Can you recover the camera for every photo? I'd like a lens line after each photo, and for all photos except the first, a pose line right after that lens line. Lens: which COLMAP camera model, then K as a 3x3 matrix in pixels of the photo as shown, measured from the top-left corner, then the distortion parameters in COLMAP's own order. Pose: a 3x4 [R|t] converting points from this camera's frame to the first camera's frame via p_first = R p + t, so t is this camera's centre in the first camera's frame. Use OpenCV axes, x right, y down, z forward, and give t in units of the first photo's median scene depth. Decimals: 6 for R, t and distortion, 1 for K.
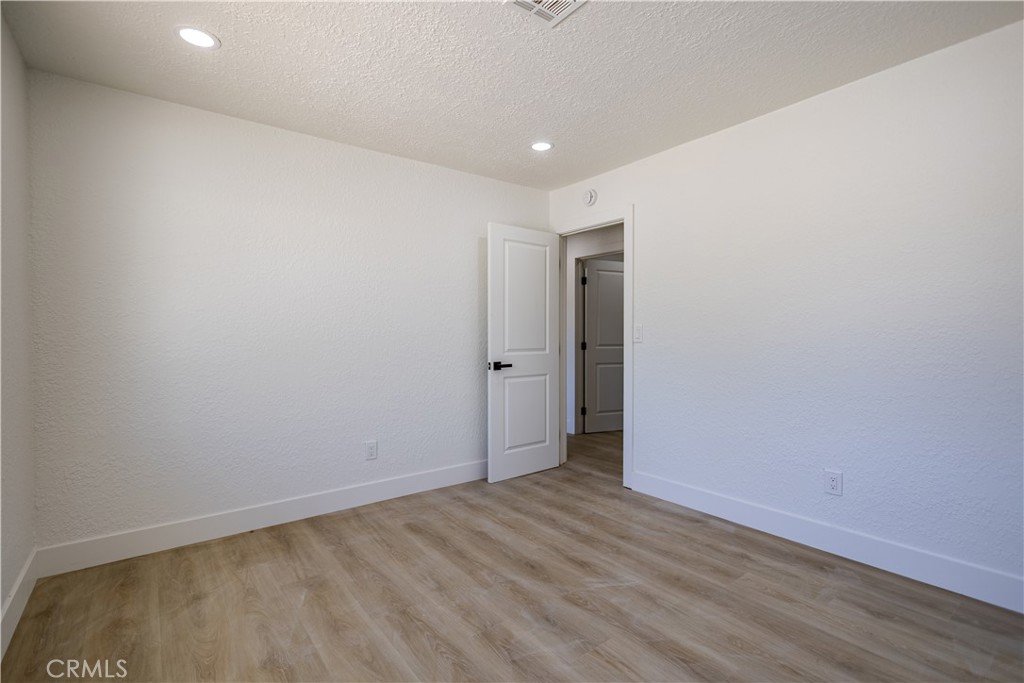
lens RADIAL K [[467.2, 0, 505.8], [0, 467.2, 340.7], [0, 0, 1]] dist [0.011641, -0.004312]
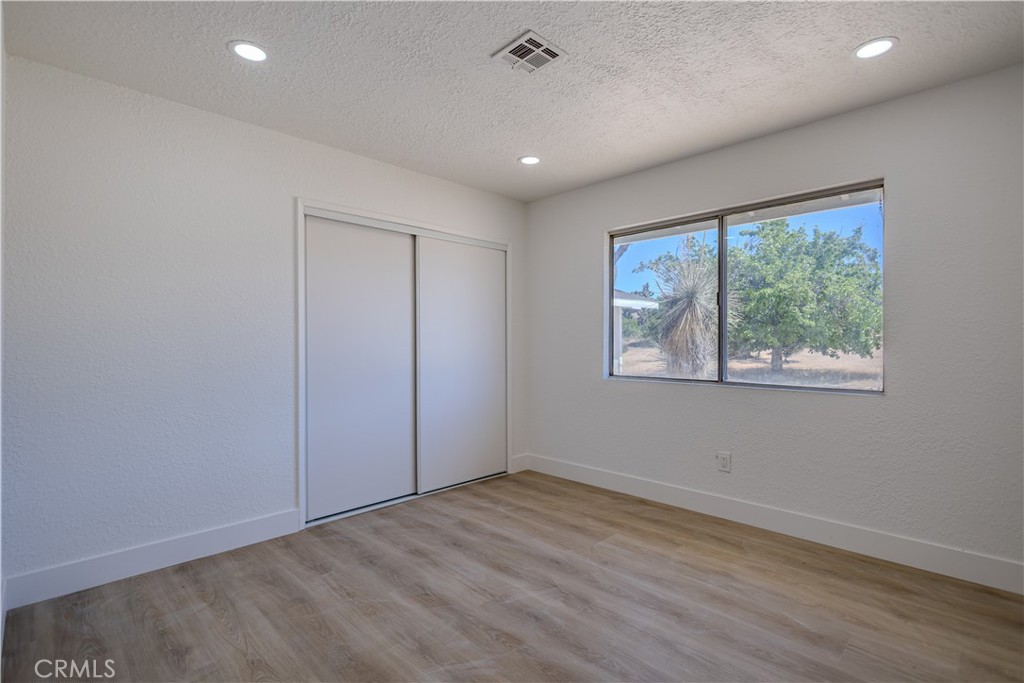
lens RADIAL K [[467.2, 0, 505.8], [0, 467.2, 340.7], [0, 0, 1]] dist [0.011641, -0.004312]
pose [[-0.991344, 0.008019, -0.131044, 0.282761], [0.007187, 0.999951, 0.006818, -0.022551], [0.131092, 0.005817, -0.991353, 1.992472]]
